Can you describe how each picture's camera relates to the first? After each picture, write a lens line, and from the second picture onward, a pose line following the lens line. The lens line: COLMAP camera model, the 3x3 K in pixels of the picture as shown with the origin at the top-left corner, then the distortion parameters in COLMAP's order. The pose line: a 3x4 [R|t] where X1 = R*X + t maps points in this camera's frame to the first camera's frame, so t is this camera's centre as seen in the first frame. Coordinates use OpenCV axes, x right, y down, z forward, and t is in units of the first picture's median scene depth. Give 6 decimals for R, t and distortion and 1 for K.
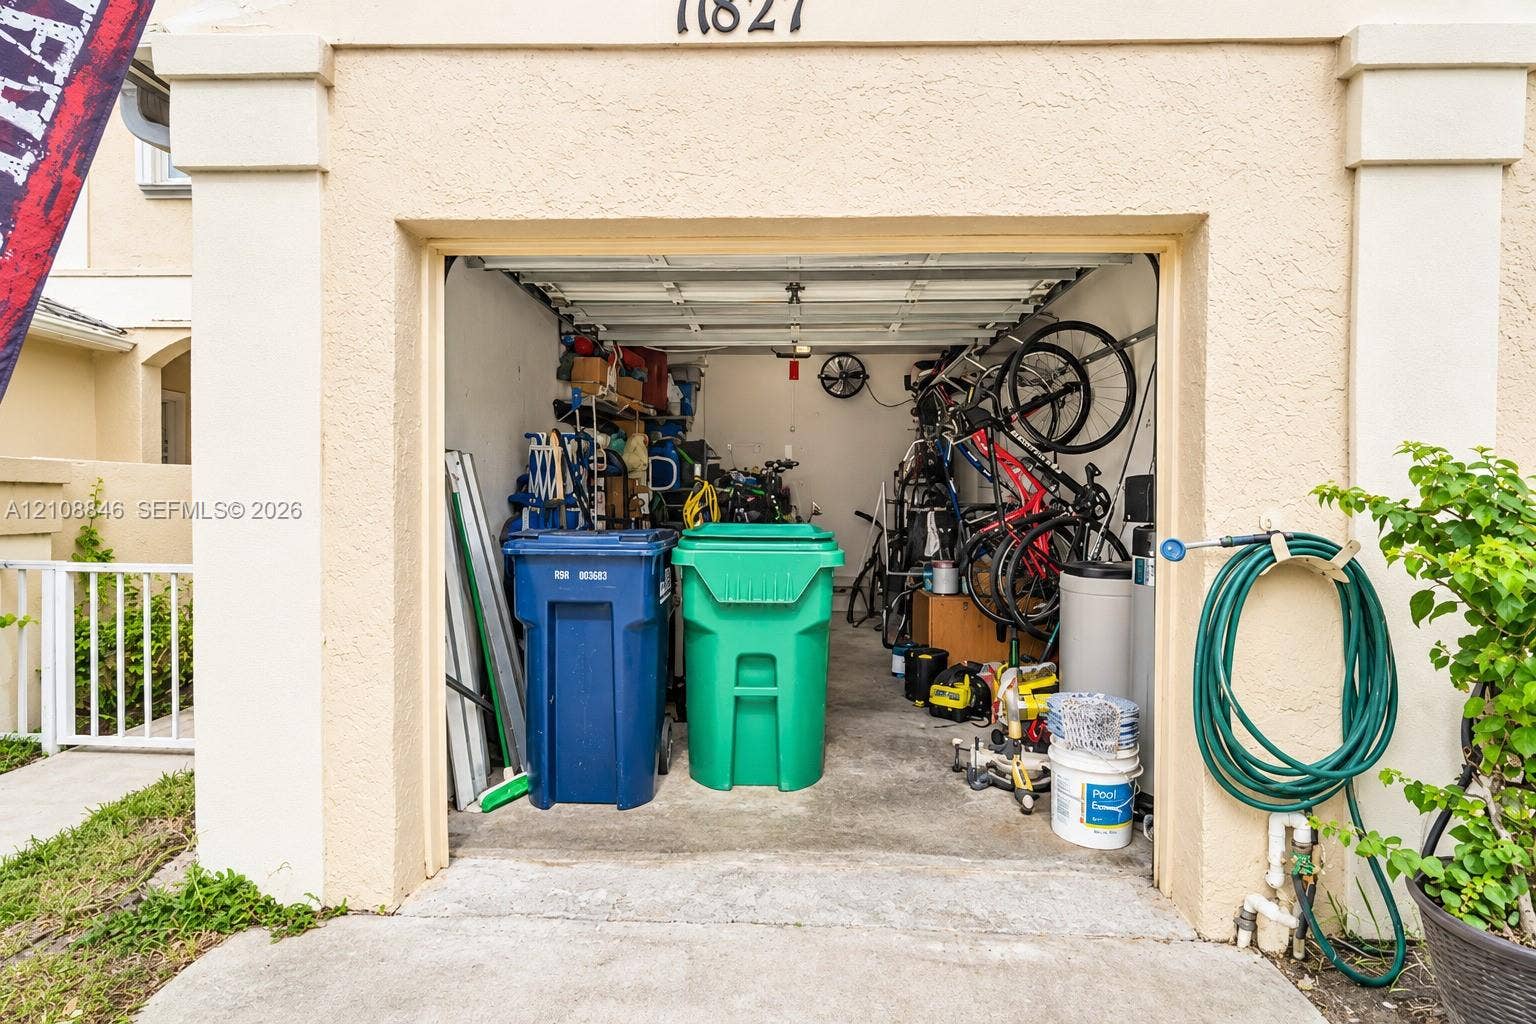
lens RADIAL K [[731.4, 0, 786.6], [0, 731.4, 511.9], [0, 0, 1]] dist [-0.001384, -0.000141]
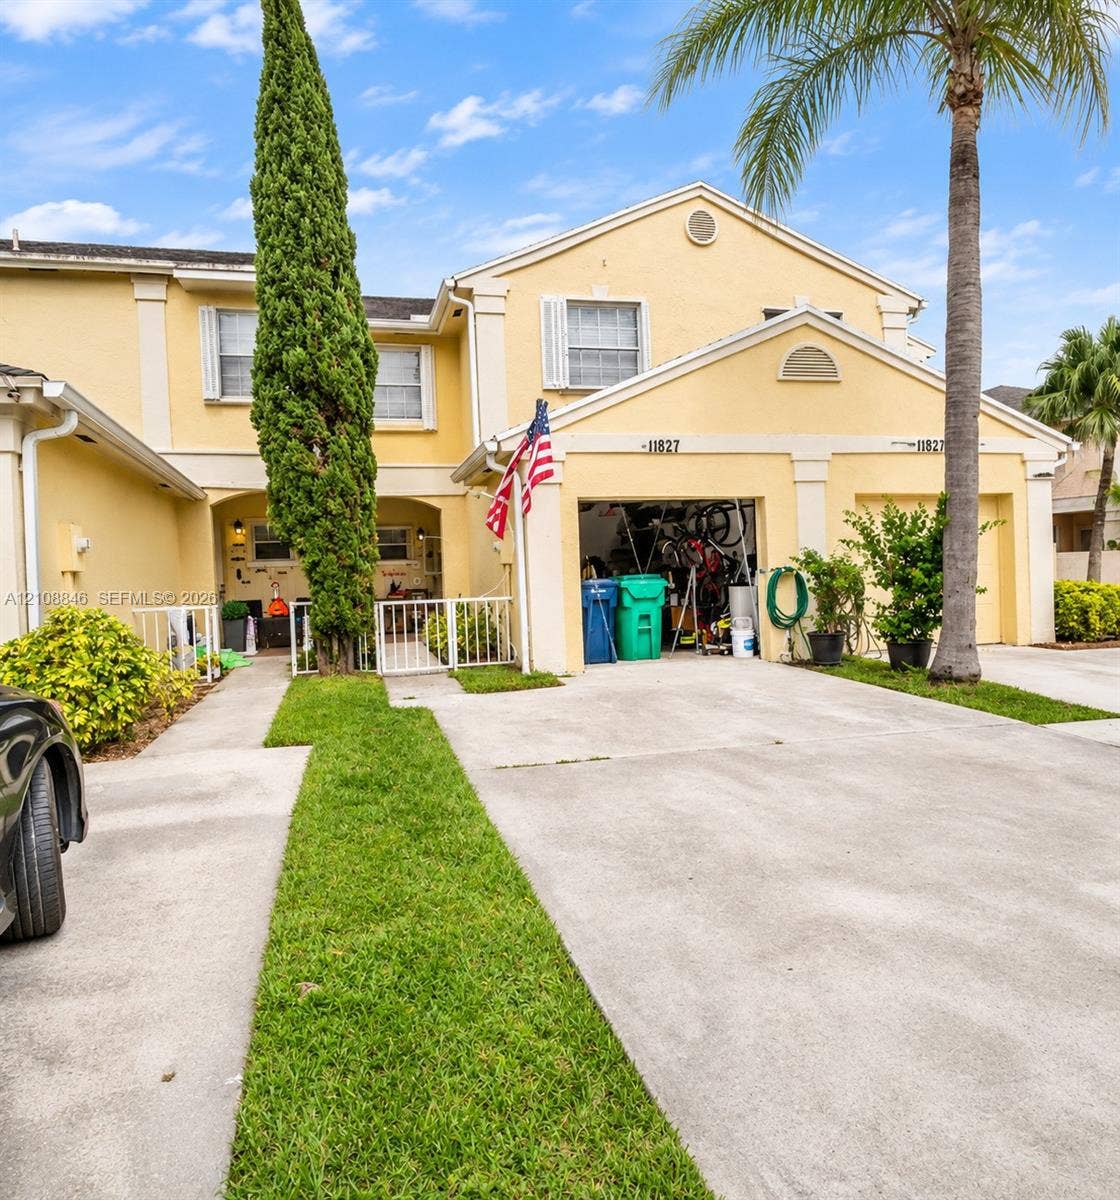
lens RADIAL K [[855.7, 0, 566.3], [0, 855.7, 594.2], [0, 0, 1]] dist [-0.003413, -0.001842]
pose [[0.954641, -0.046882, 0.294046, -1.757301], [0.050529, 0.998711, -0.004815, 0.128442], [-0.293441, 0.019455, 0.955779, -2.964486]]
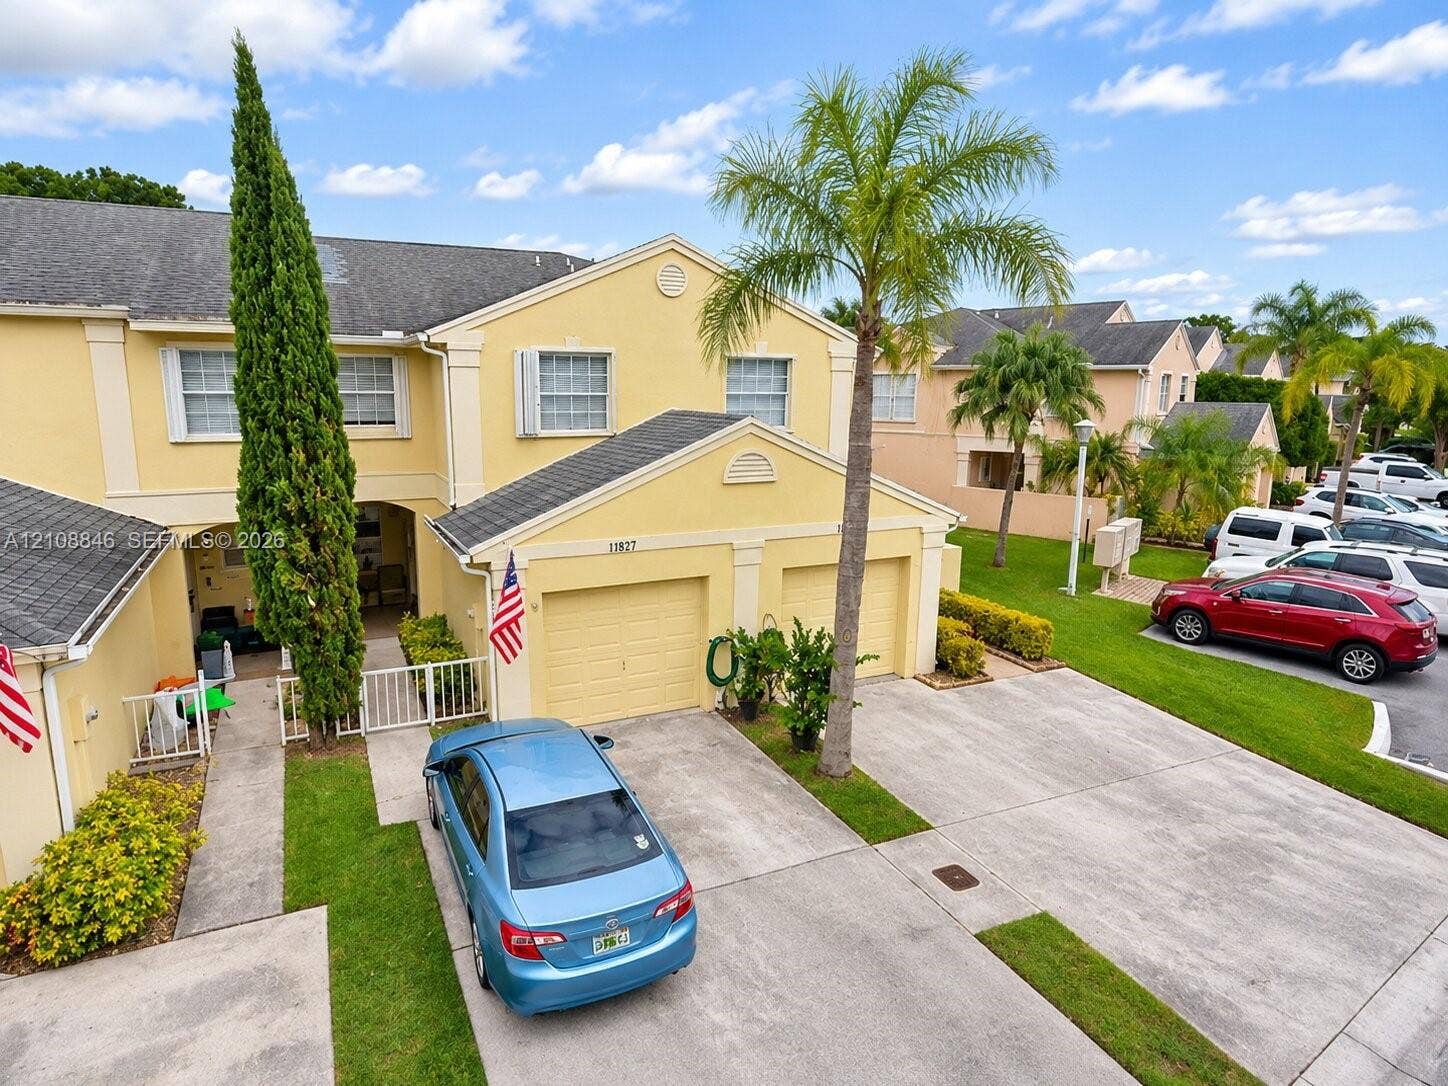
lens RADIAL K [[879.1, 0, 724.0], [0, 879.1, 543.0], [0, 0, 1]] dist [-0.004573, -0.001680]
pose [[0.876754, -0.080680, 0.474124, -1.889428], [-0.003499, 0.984733, 0.174038, -1.468892], [-0.480927, -0.154247, 0.863086, -3.680211]]
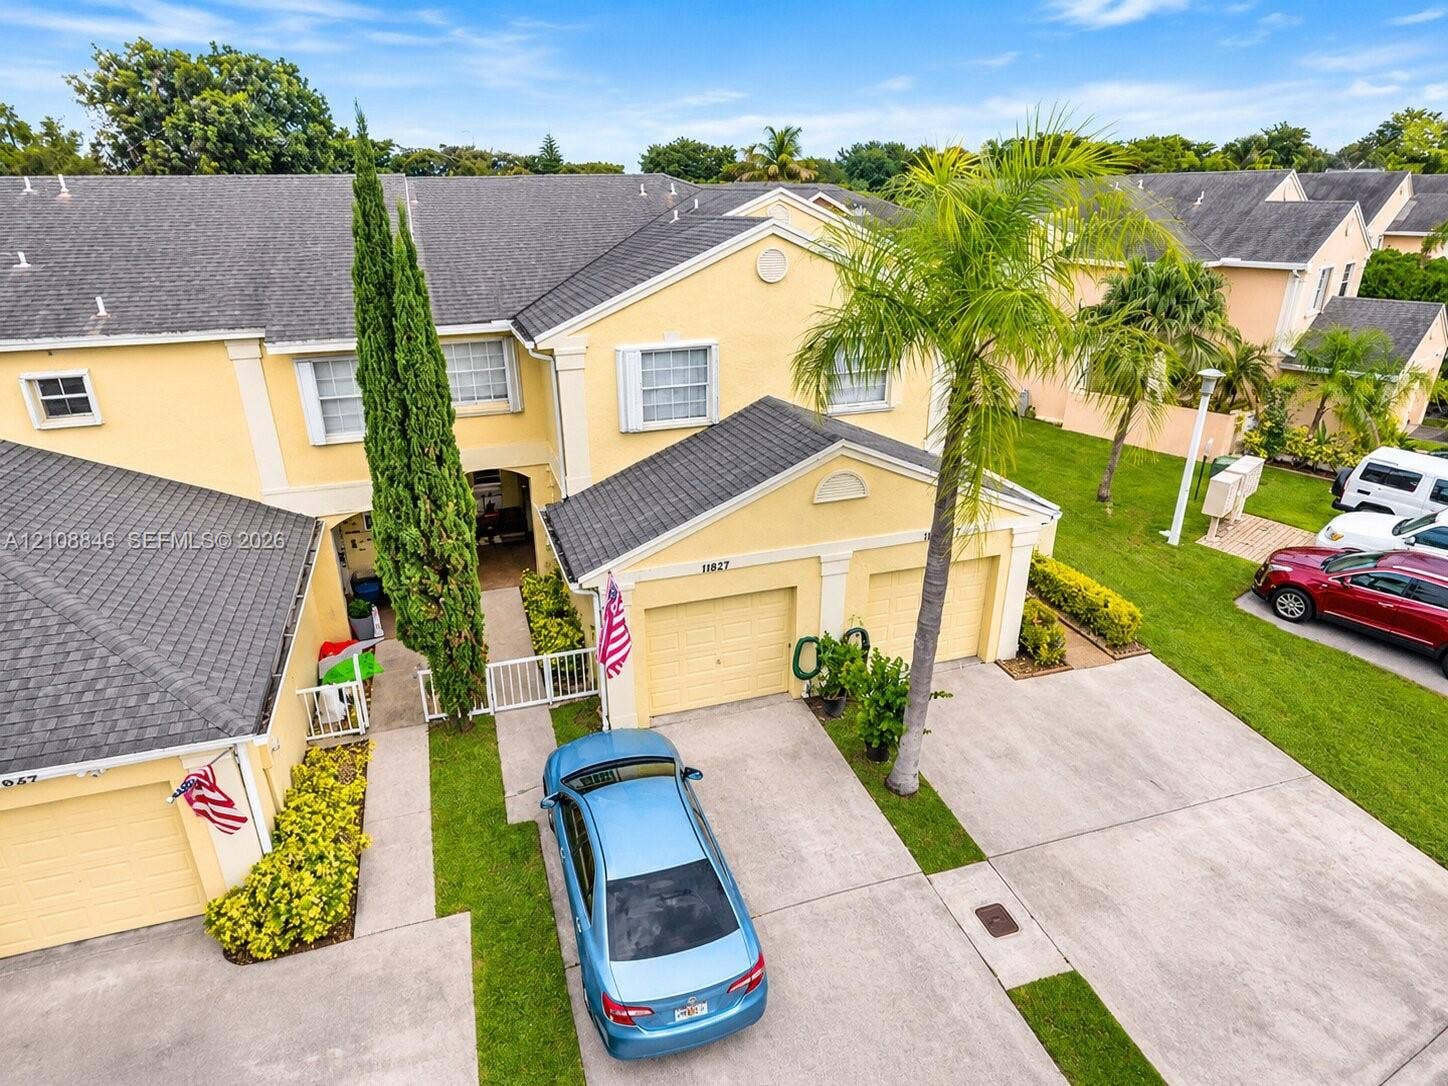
lens RADIAL K [[866.7, 0, 724.0], [0, 866.7, 543.0], [0, 0, 1]] dist [0.003216, -0.004629]
pose [[0.931582, -0.140934, 0.335100, -1.742547], [0.003524, 0.925251, 0.379338, -2.684299], [-0.363513, -0.352204, 0.862444, -3.619590]]
